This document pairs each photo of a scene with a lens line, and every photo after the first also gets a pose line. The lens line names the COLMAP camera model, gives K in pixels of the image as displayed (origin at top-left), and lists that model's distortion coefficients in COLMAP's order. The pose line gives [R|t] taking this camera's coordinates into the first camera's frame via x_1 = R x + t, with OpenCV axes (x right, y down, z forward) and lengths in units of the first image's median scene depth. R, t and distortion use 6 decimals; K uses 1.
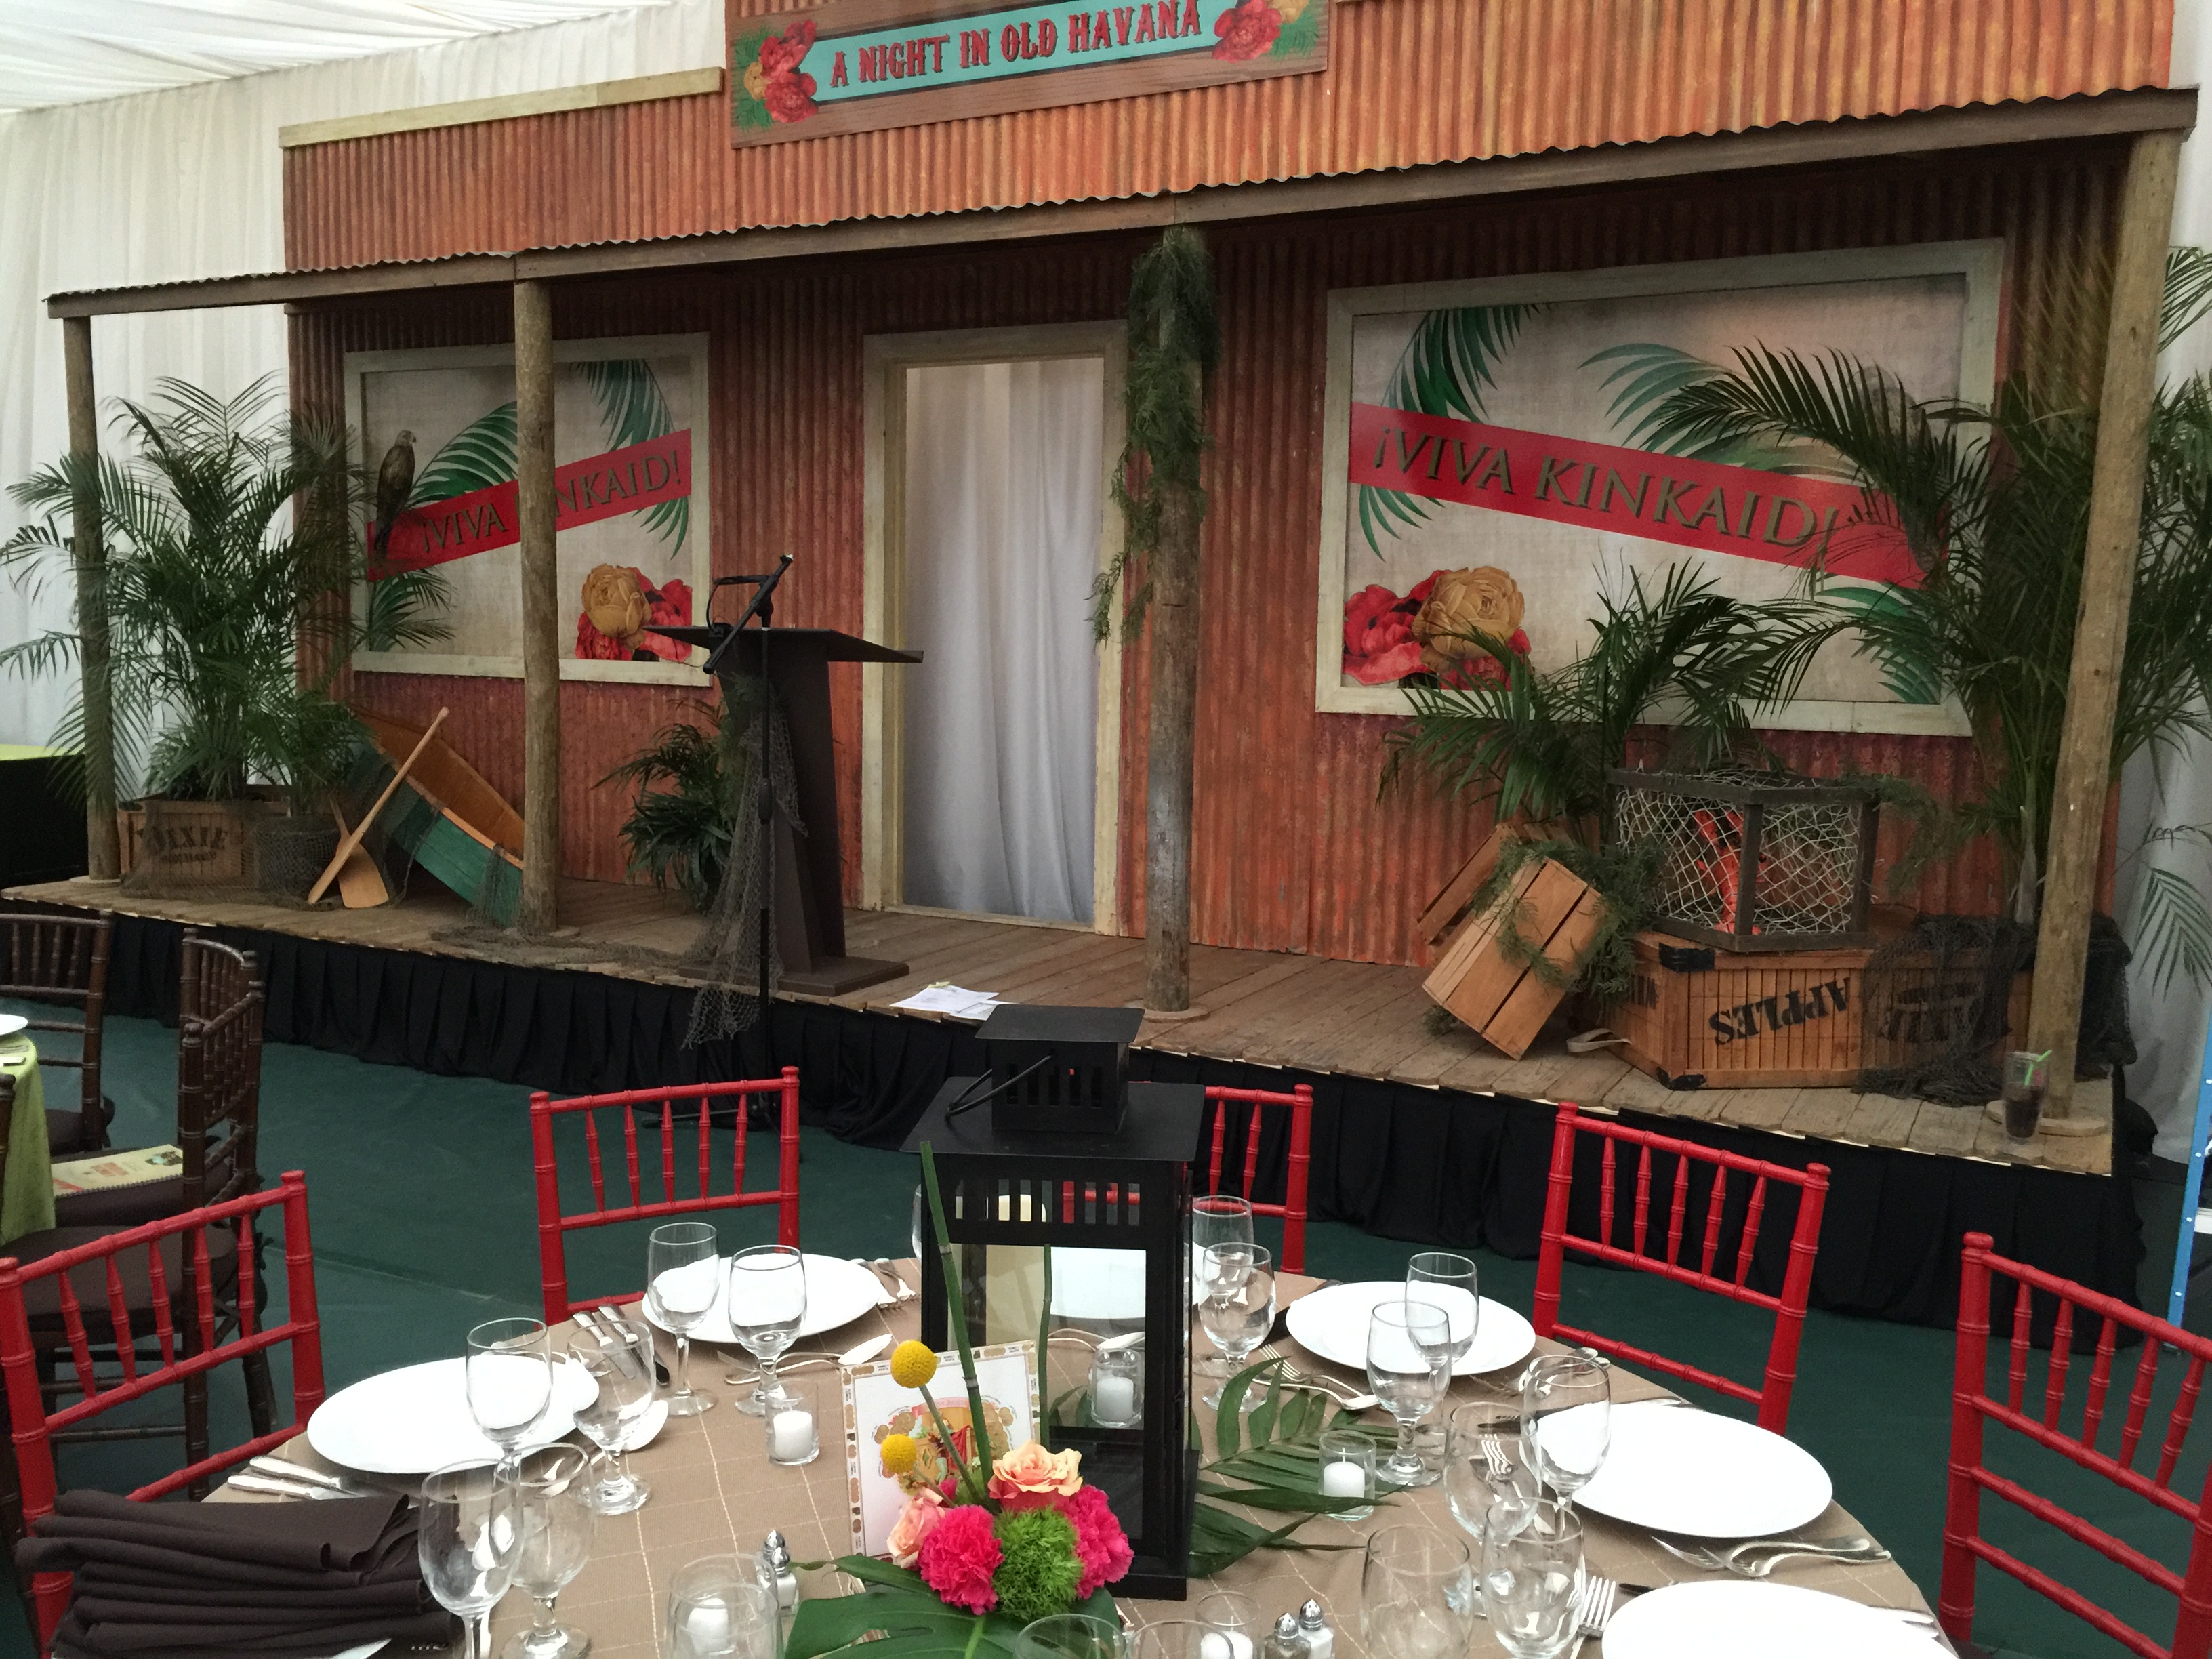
lens RADIAL K [[1937.1, 0, 1101.5], [0, 1937.1, 827.1], [0, 0, 1]] dist [0.078792, -0.101023]
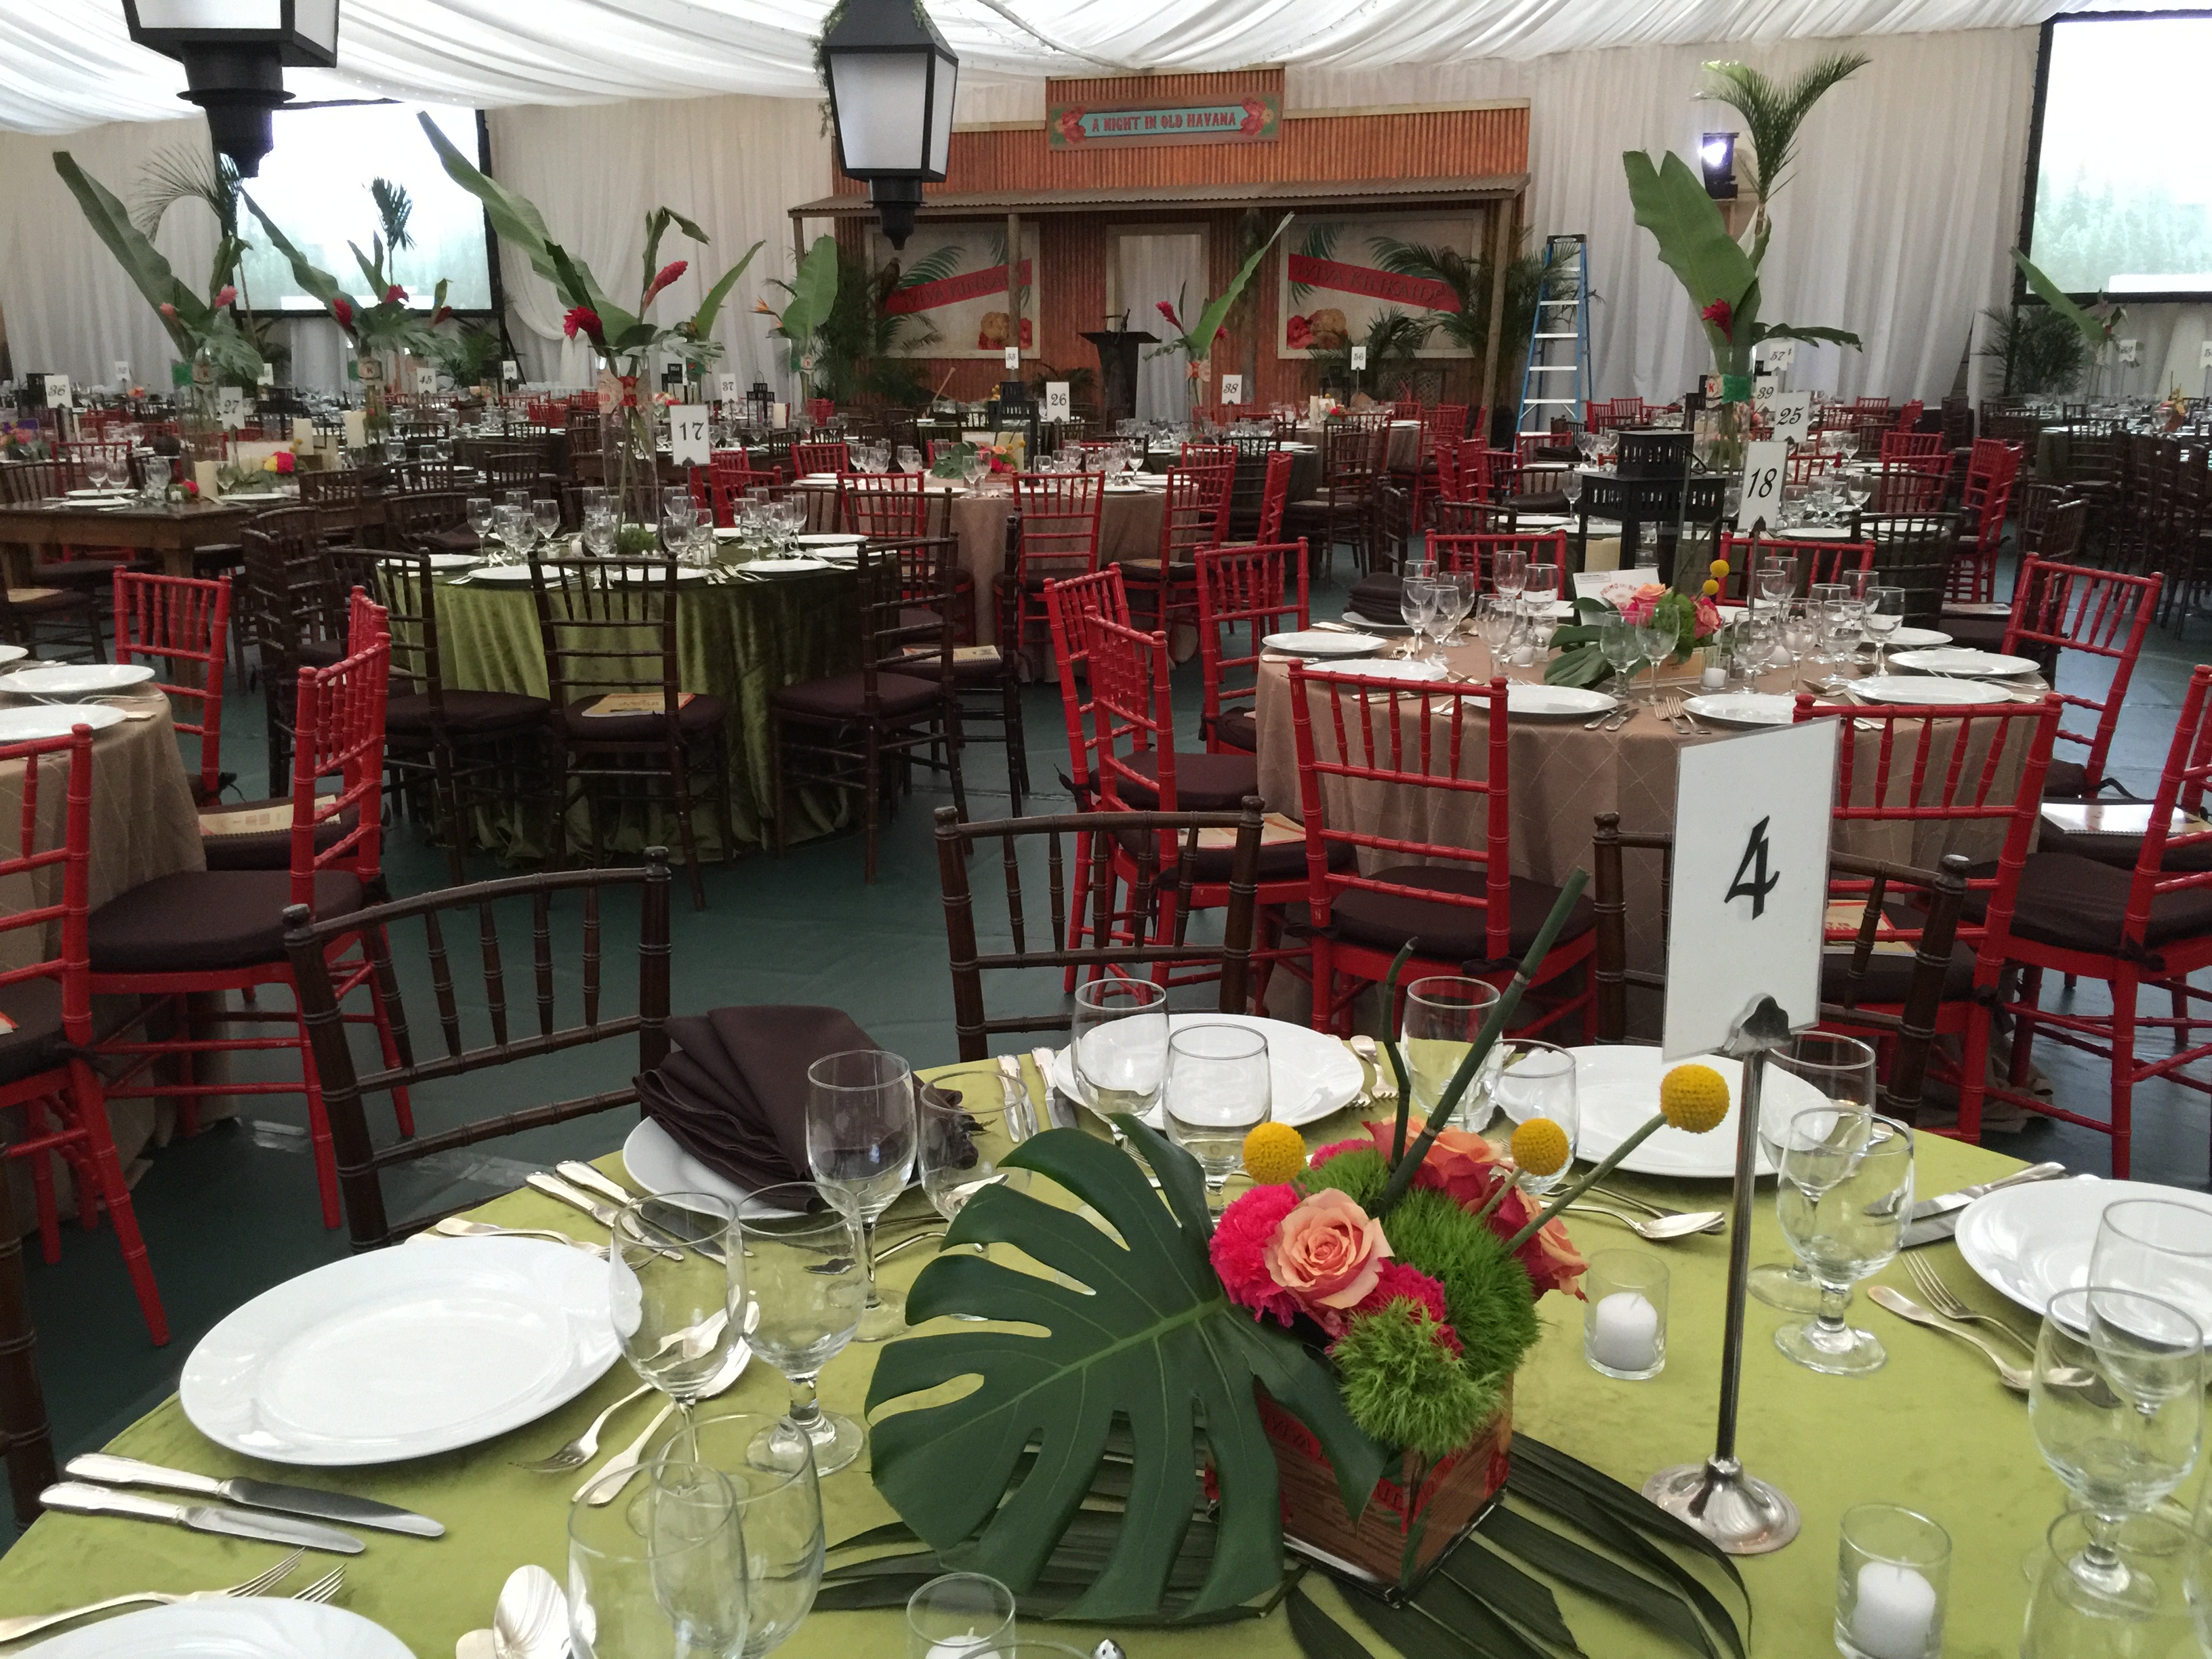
lens RADIAL K [[1937.1, 0, 1107.2], [0, 1937.1, 833.2], [0, 0, 1]] dist [0.078792, -0.101023]
pose [[0.987938, -0.052250, 0.145766, -0.632164], [0.032256, 0.990142, 0.136302, 0.250146], [-0.151451, -0.129956, 0.979885, -2.025951]]
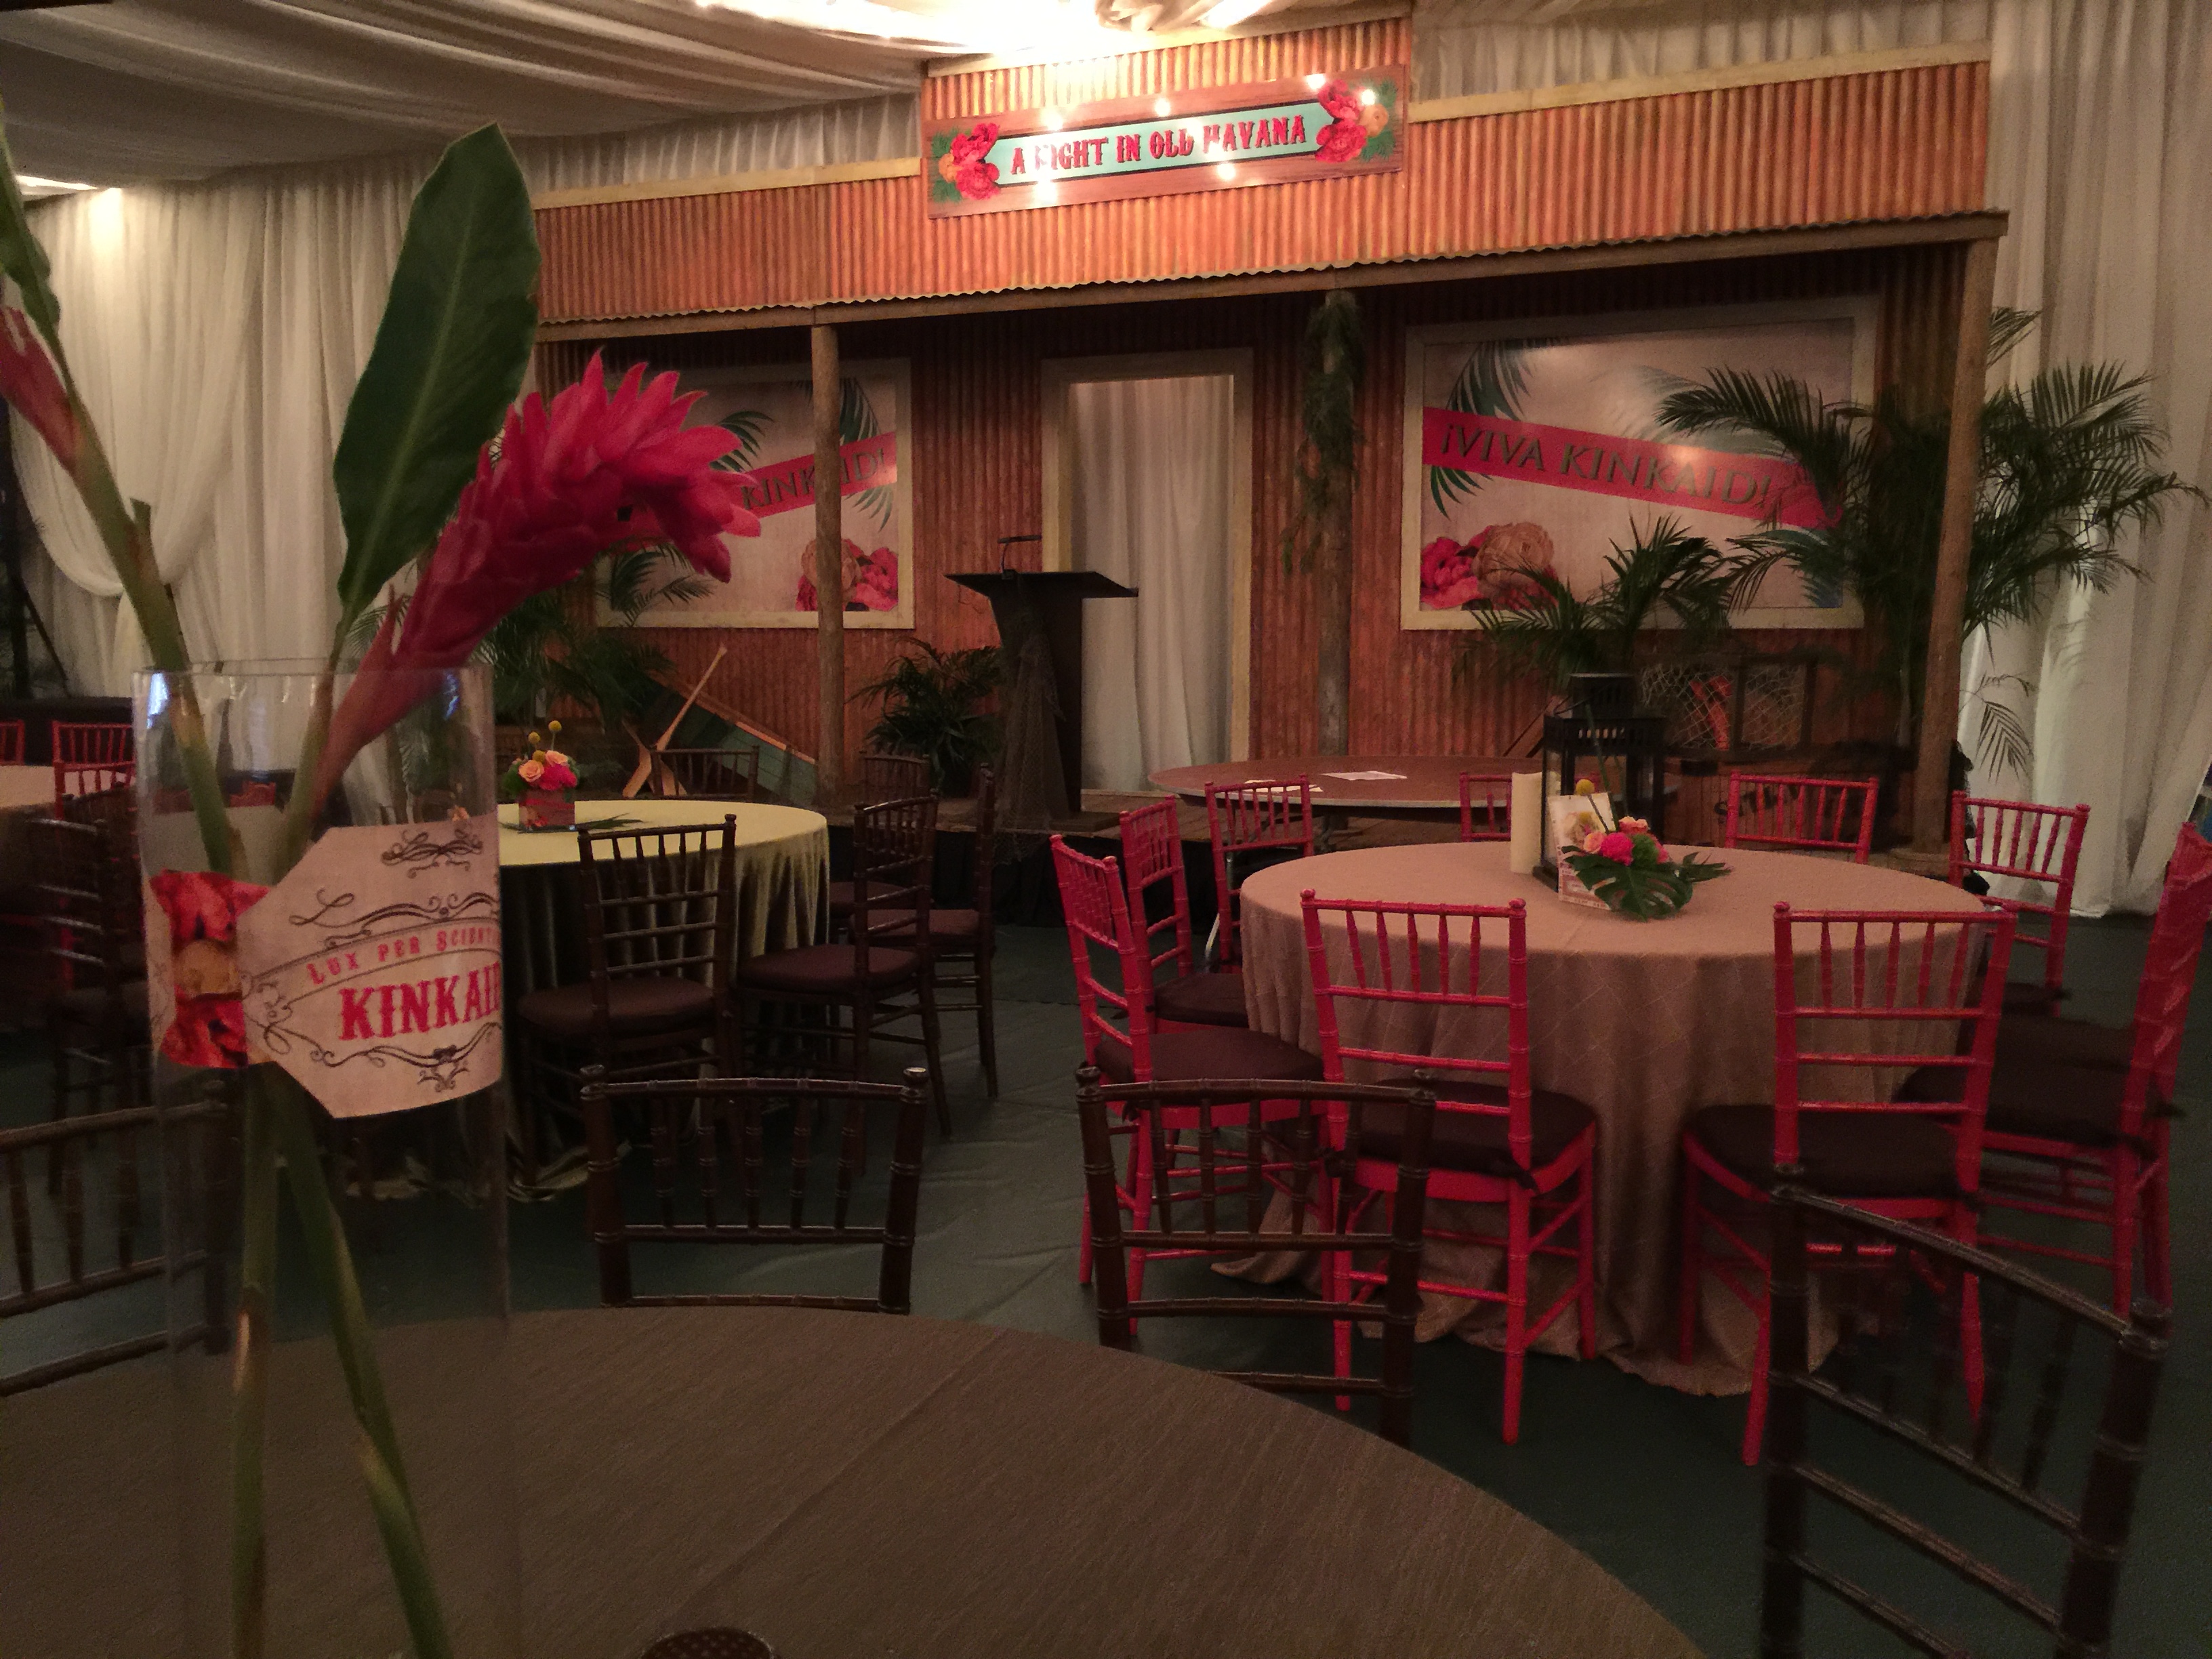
lens RADIAL K [[1937.1, 0, 1106.1], [0, 1937.1, 824.6], [0, 0, 1]] dist [0.078792, -0.101023]
pose [[0.995863, -0.028703, 0.086217, -0.223656], [0.028428, 0.999586, 0.004412, 0.068053], [-0.086308, -0.001942, 0.996267, -0.368938]]
